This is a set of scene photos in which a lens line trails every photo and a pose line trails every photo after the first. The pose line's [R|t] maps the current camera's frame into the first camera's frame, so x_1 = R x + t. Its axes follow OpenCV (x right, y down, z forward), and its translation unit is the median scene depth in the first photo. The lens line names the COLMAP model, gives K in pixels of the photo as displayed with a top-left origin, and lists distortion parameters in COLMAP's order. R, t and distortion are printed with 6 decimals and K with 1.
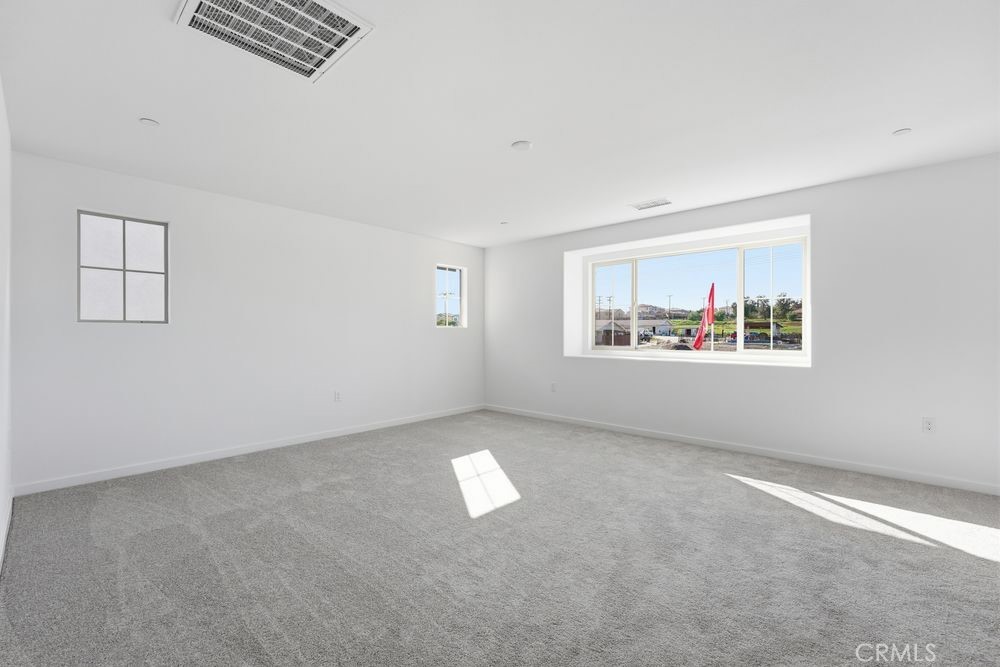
lens RADIAL K [[438.4, 0, 500.0], [0, 438.4, 333.5], [0, 0, 1]] dist [0.002345, -0.000022]
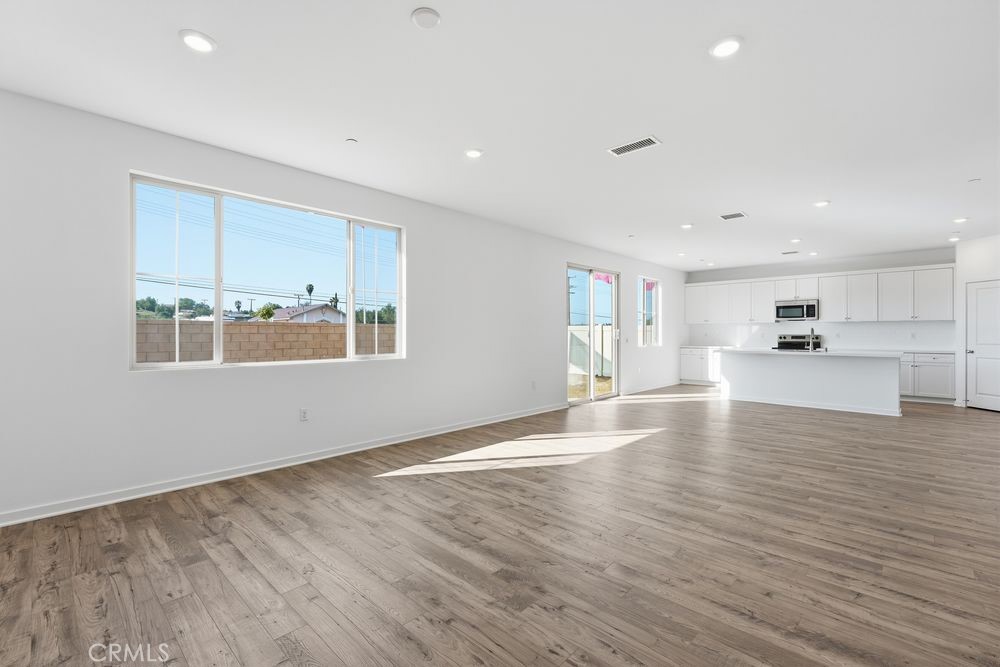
lens RADIAL K [[438.4, 0, 500.0], [0, 438.4, 333.5], [0, 0, 1]] dist [0.002345, -0.000022]
pose [[0.007239, -0.003742, 0.999967, -0.505617], [0.003892, 0.999986, 0.003714, -0.008790], [-0.999966, 0.003865, 0.007253, 0.746096]]
